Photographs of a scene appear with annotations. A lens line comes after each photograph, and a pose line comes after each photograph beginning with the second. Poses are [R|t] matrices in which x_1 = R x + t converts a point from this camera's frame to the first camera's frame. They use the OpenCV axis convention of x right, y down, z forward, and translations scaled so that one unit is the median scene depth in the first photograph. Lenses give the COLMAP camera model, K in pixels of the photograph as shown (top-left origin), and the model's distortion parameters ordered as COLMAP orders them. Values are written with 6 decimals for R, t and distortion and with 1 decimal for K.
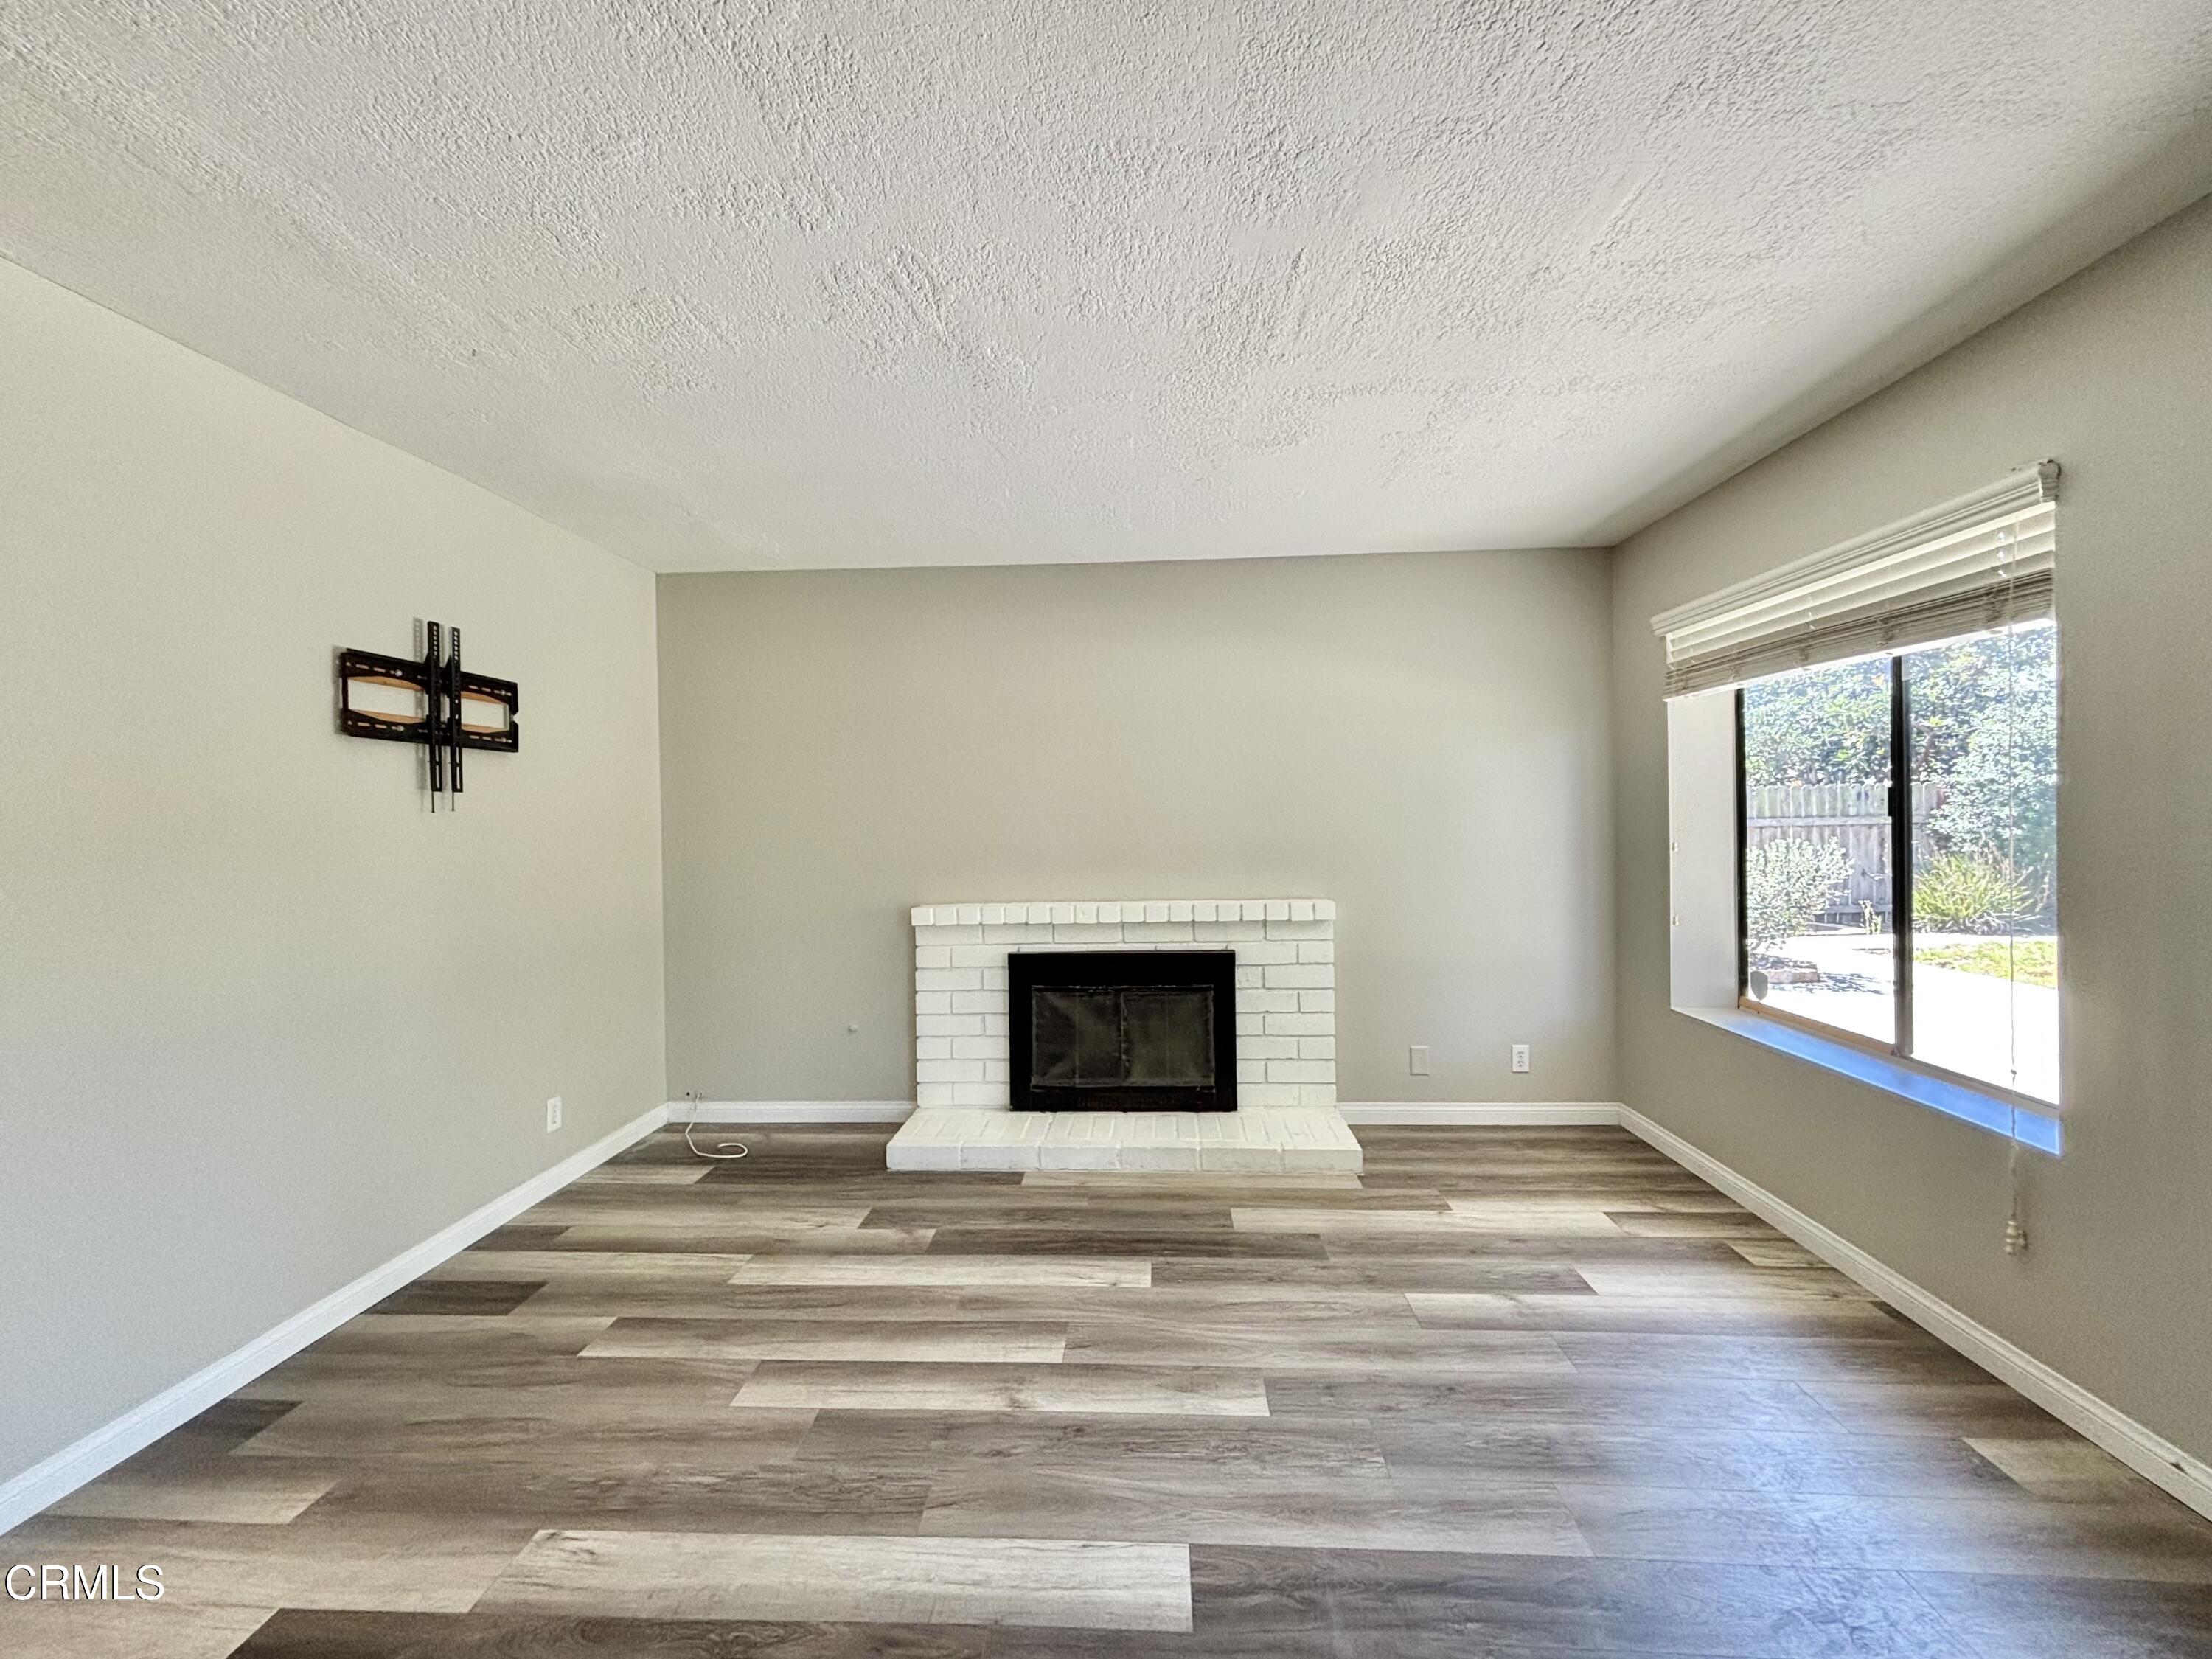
lens RADIAL K [[914.4, 0, 1104.2], [0, 914.4, 824.2], [0, 0, 1]] dist [0.010107, -0.000240]
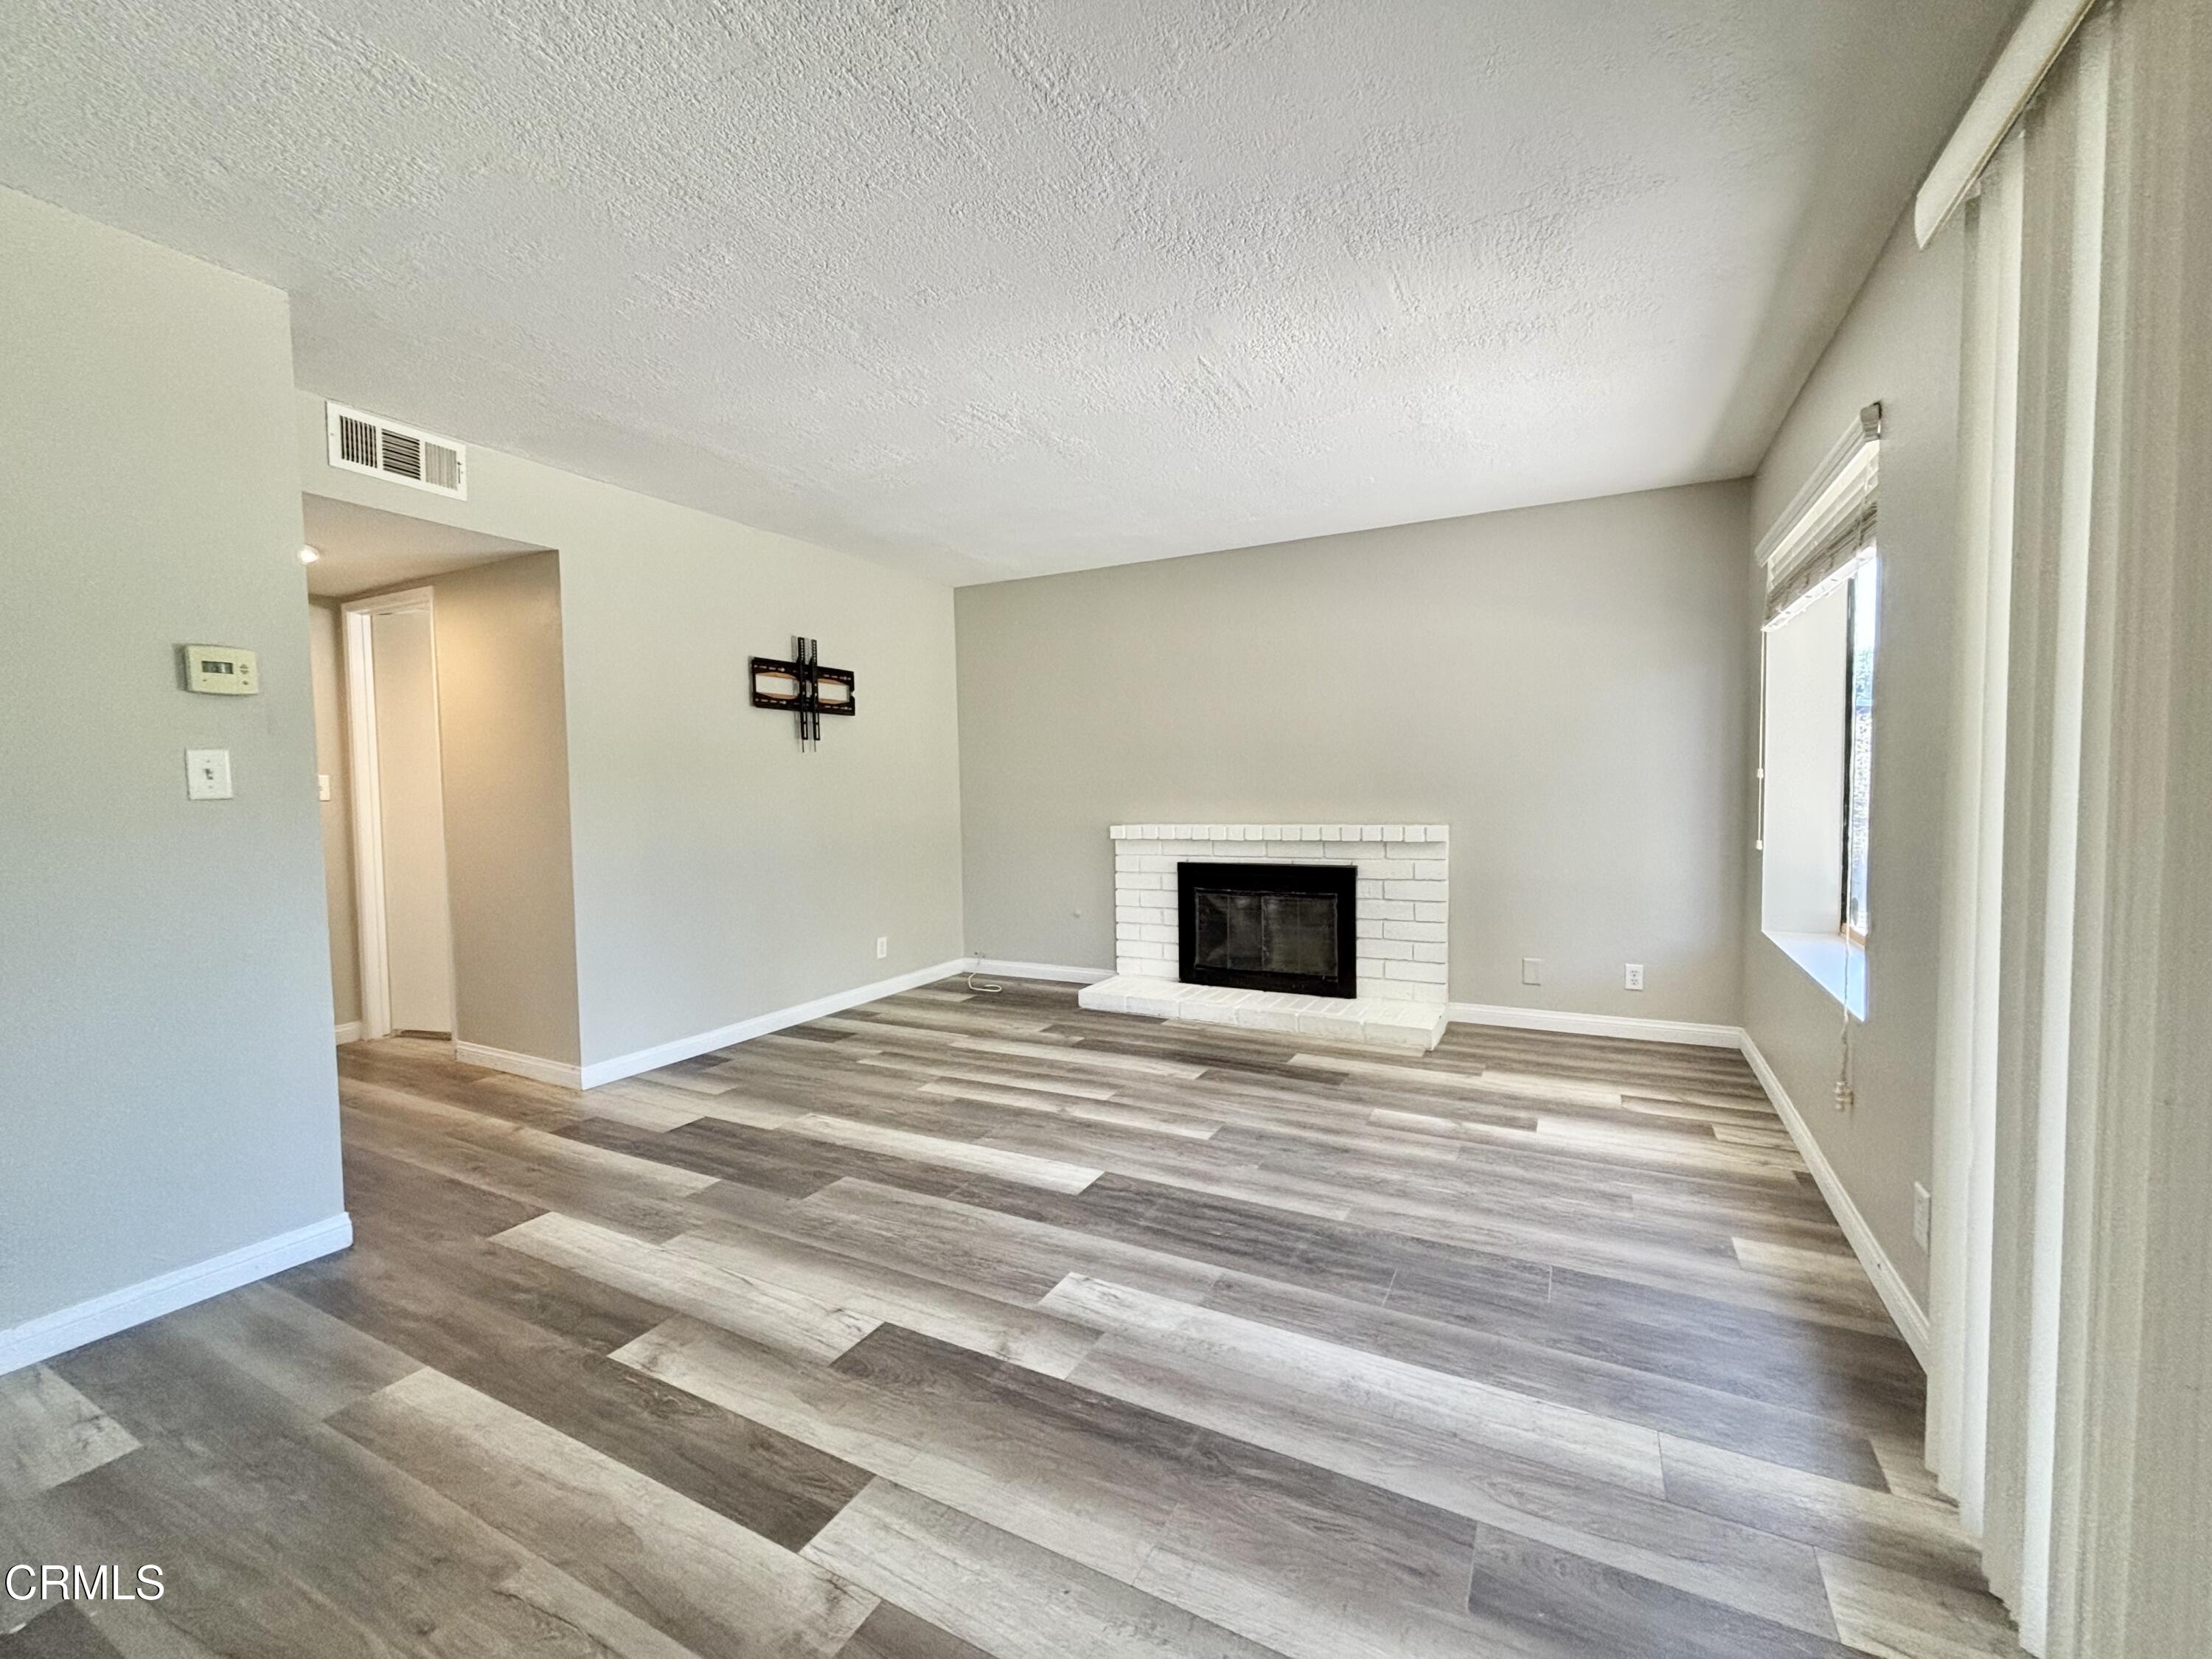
lens RADIAL K [[894.9, 0, 1113.1], [0, 894.9, 838.5], [0, 0, 1]] dist [0.038432, -0.000081]
pose [[0.914237, 0.024106, -0.404461, 0.410291], [-0.001403, 0.998411, 0.056333, 0.046323], [0.405177, -0.050934, 0.912818, -0.250123]]
